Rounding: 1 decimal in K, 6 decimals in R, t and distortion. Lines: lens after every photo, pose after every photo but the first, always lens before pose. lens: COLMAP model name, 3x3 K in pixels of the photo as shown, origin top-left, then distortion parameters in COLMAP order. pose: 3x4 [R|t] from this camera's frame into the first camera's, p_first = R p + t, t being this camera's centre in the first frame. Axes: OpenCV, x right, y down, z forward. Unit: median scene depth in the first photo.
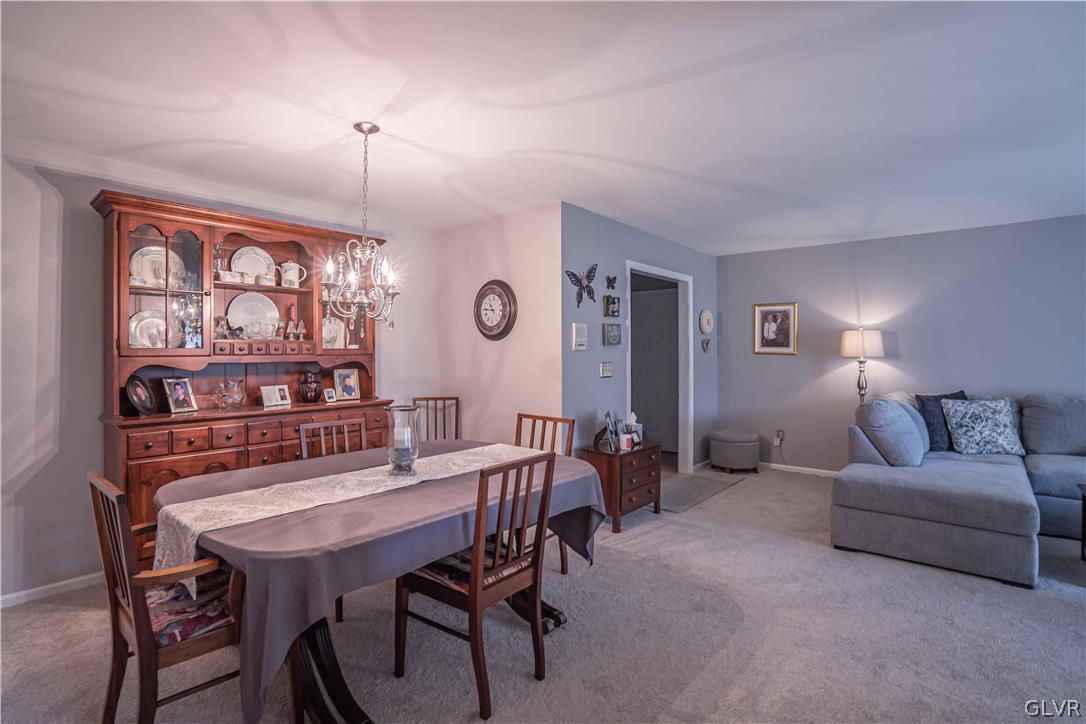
lens RADIAL K [[546.5, 0, 562.8], [0, 546.5, 350.4], [0, 0, 1]] dist [-0.056537, 0.031334]
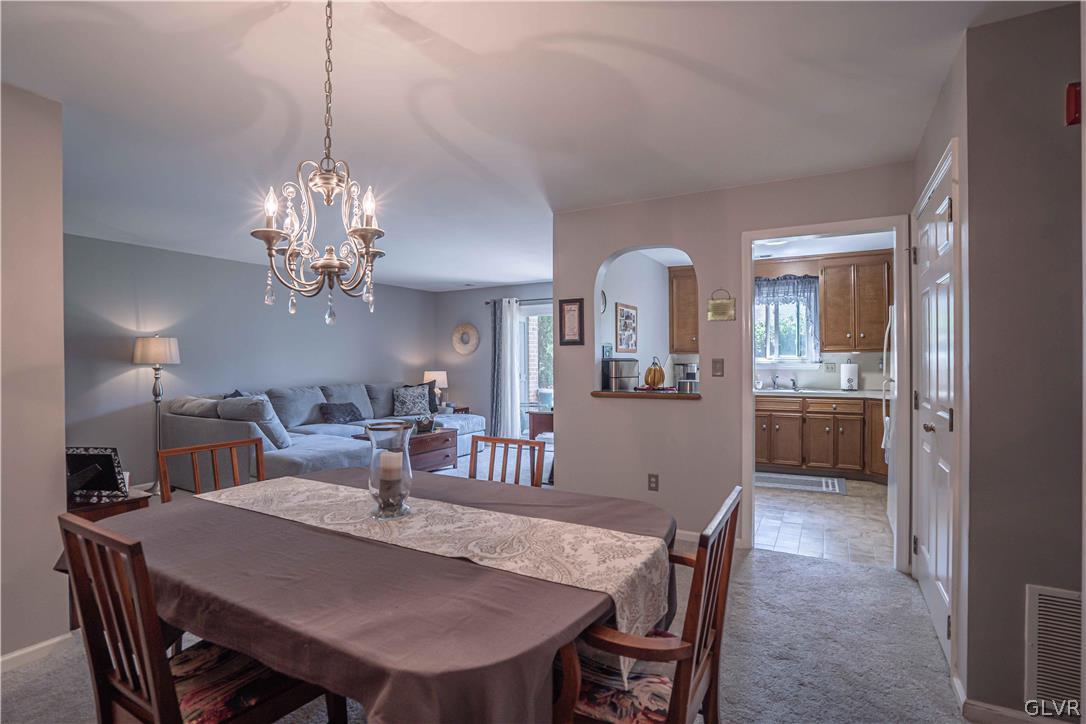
lens RADIAL K [[524.0, 0, 557.3], [0, 524.0, 358.9], [0, 0, 1]] dist [-0.039024, 0.000326]
pose [[-0.188799, 0.001847, 0.982014, -0.859461], [0.006160, 0.999981, -0.000697, 0.013887], [-0.981996, 0.005918, -0.188807, 0.754570]]
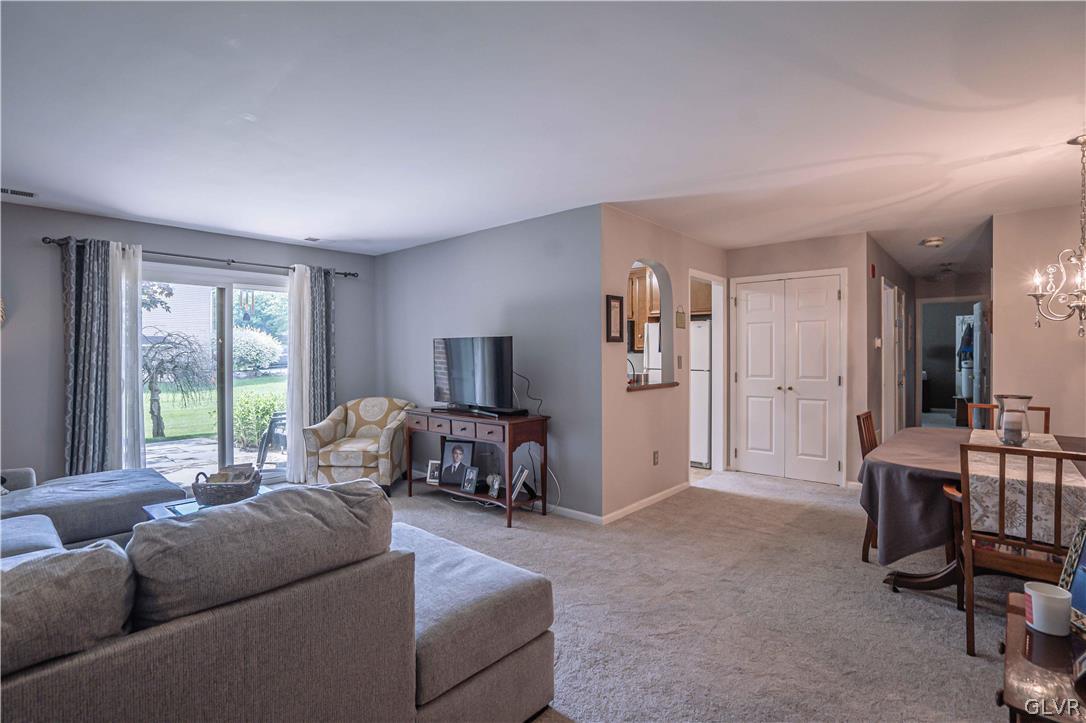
lens RADIAL K [[524.0, 0, 557.3], [0, 524.0, 358.4], [0, 0, 1]] dist [-0.039024, 0.000326]
pose [[-0.999117, 0.003645, 0.041850, 0.560472], [0.004234, 0.999893, 0.013993, -0.000106], [-0.041794, 0.014158, -0.999026, 1.809965]]
